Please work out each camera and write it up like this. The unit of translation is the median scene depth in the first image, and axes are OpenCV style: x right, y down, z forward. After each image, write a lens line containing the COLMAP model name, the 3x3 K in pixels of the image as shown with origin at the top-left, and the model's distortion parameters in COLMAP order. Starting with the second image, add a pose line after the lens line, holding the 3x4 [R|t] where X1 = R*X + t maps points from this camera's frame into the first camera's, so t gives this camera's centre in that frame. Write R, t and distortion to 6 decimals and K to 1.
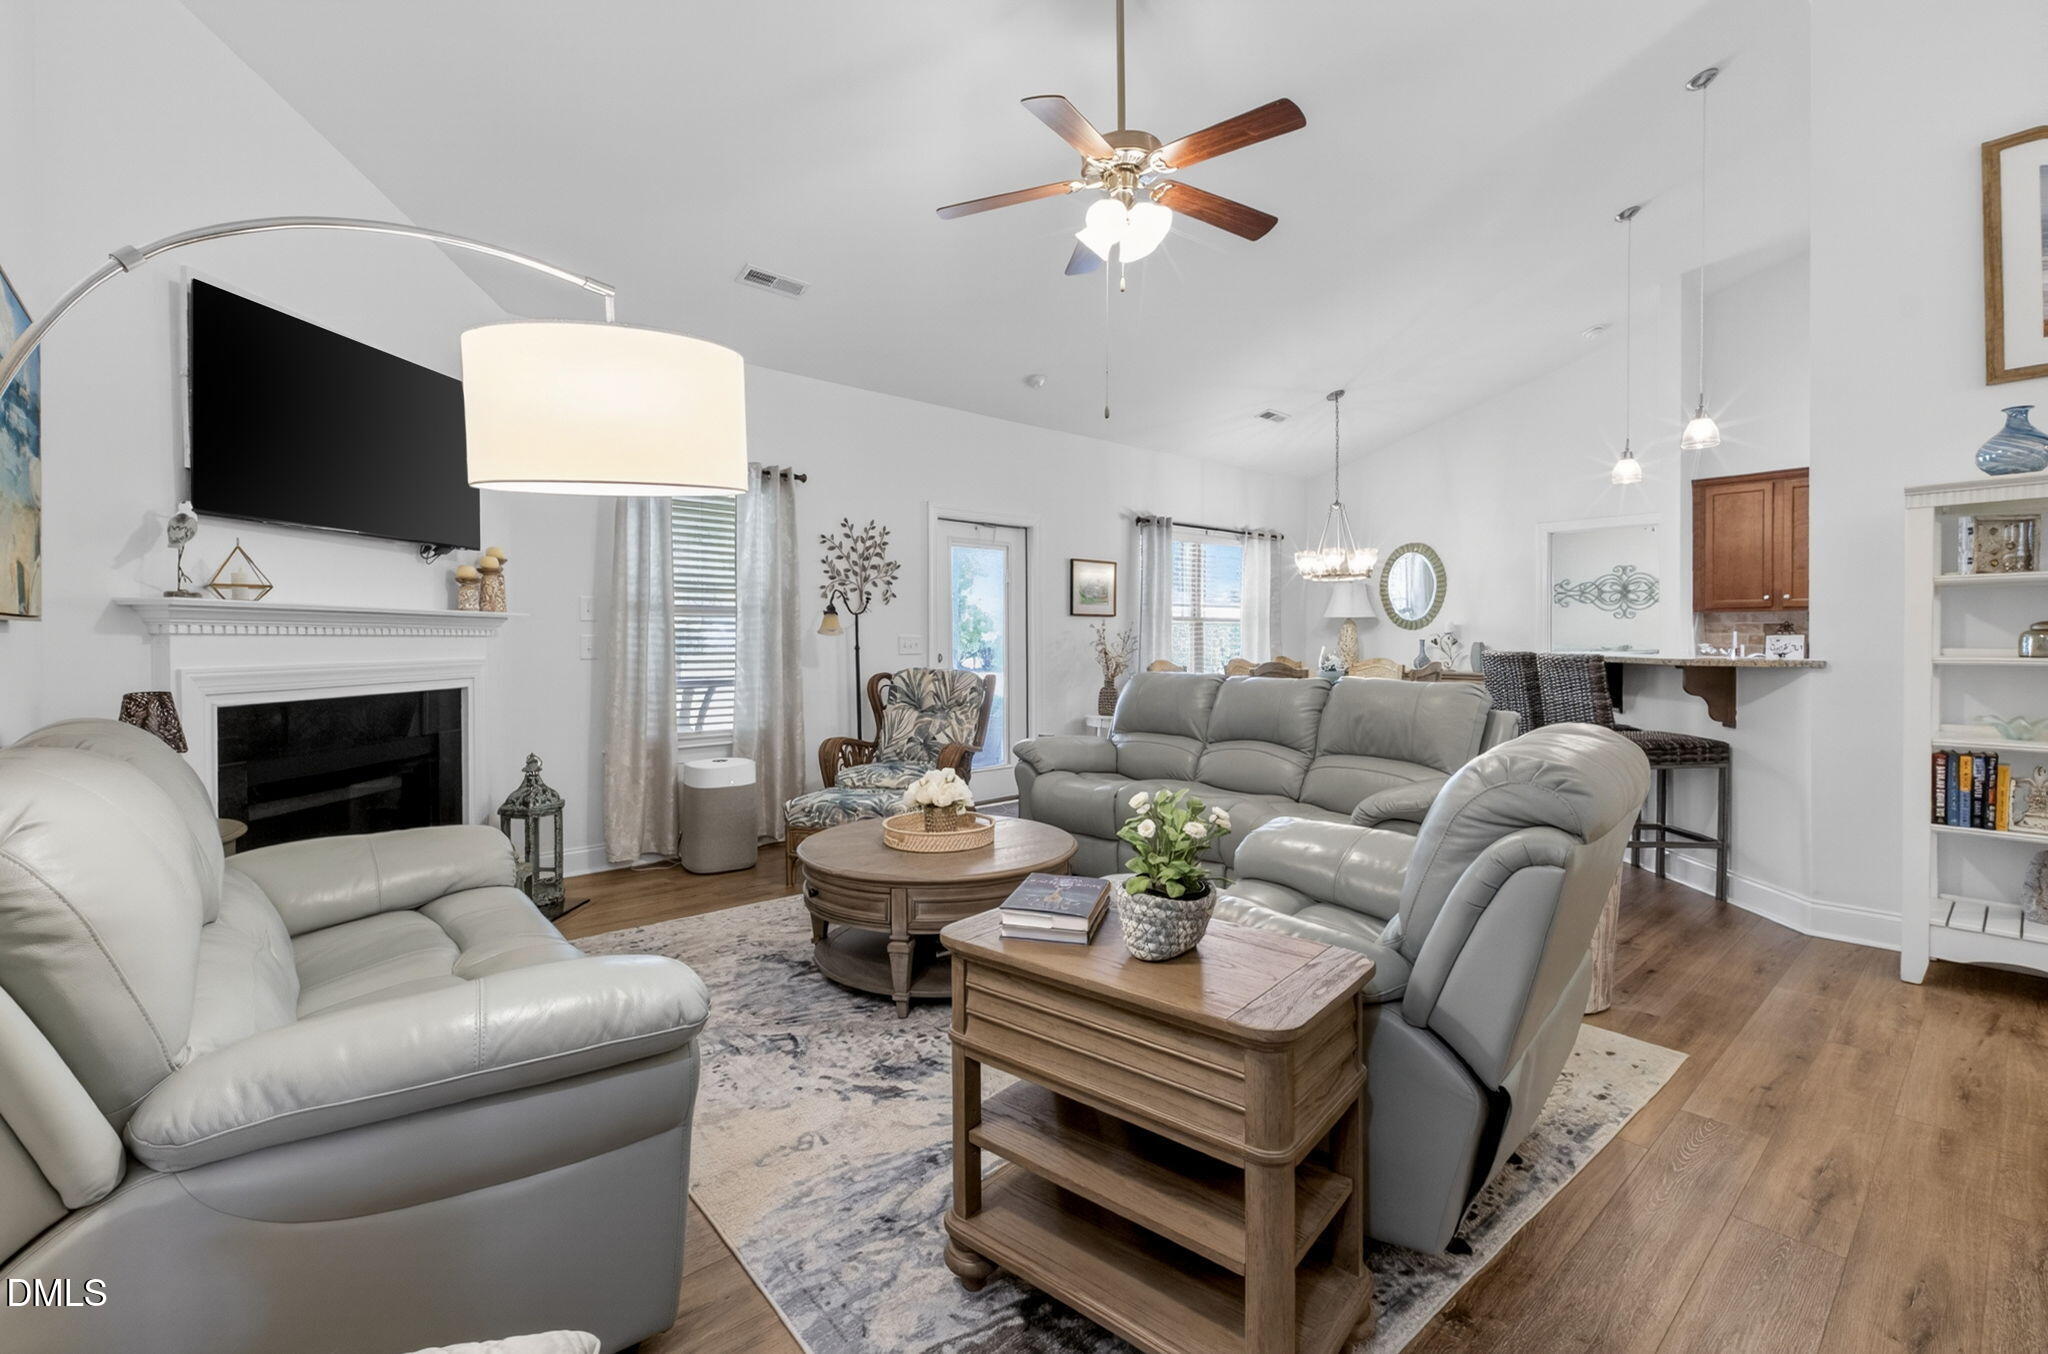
lens RADIAL K [[1019.5, 0, 1029.2], [0, 1019.5, 643.0], [0, 0, 1]] dist [0.001530, 0.000001]
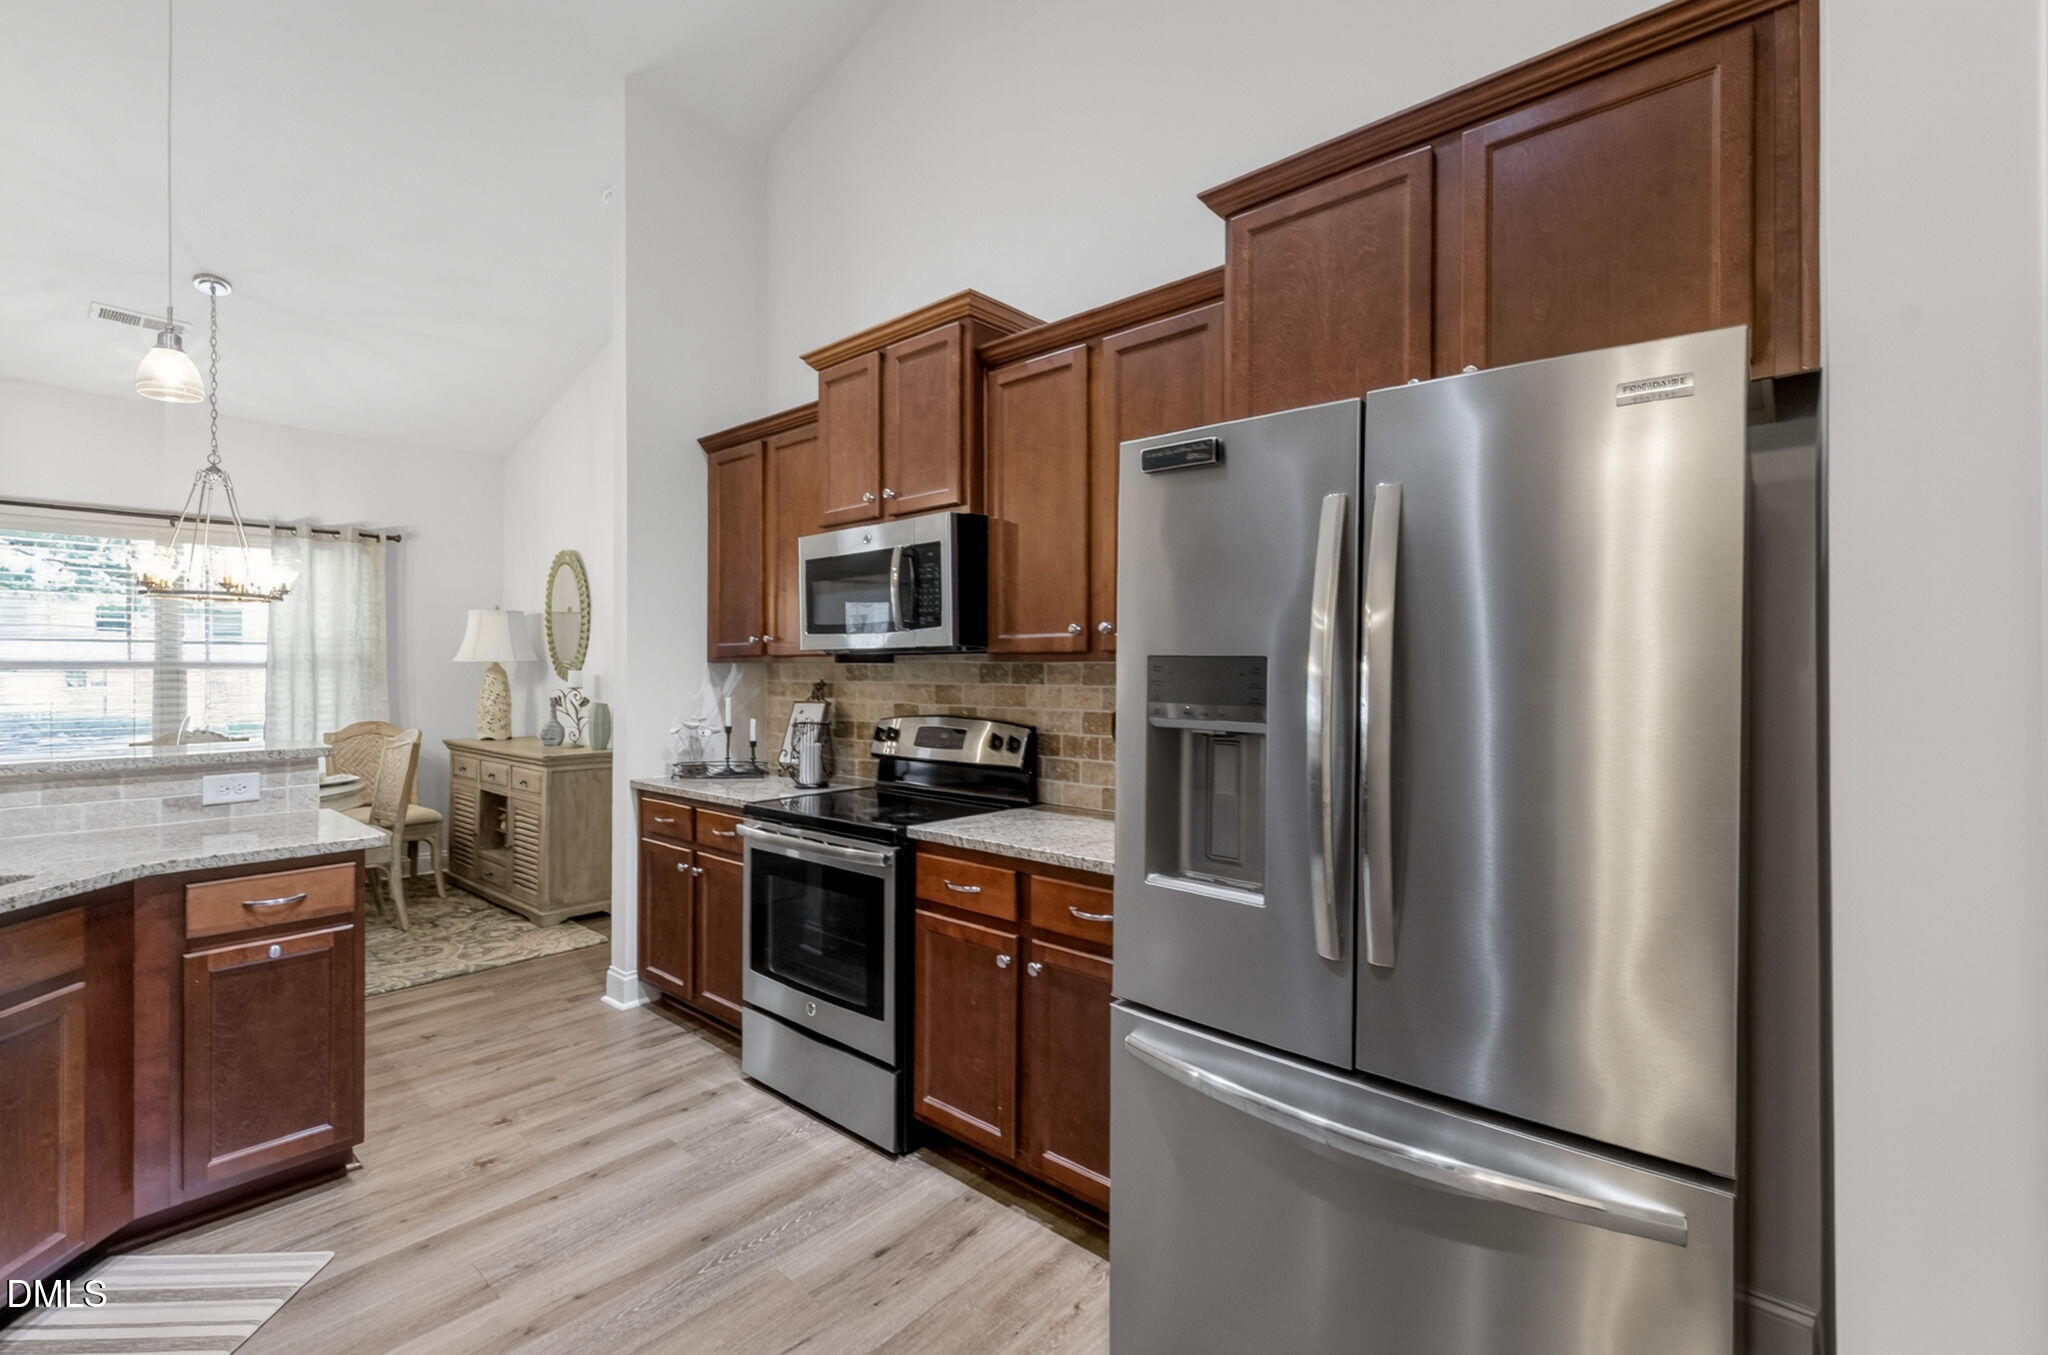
lens RADIAL K [[905.3, 0, 1013.1], [0, 905.3, 667.0], [0, 0, 1]] dist [0.000686, -0.000330]
pose [[0.998788, 0.002646, 0.049145, 0.895651], [-0.002325, 0.999976, -0.006587, -0.026478], [-0.049161, 0.006465, 0.998770, 0.591570]]
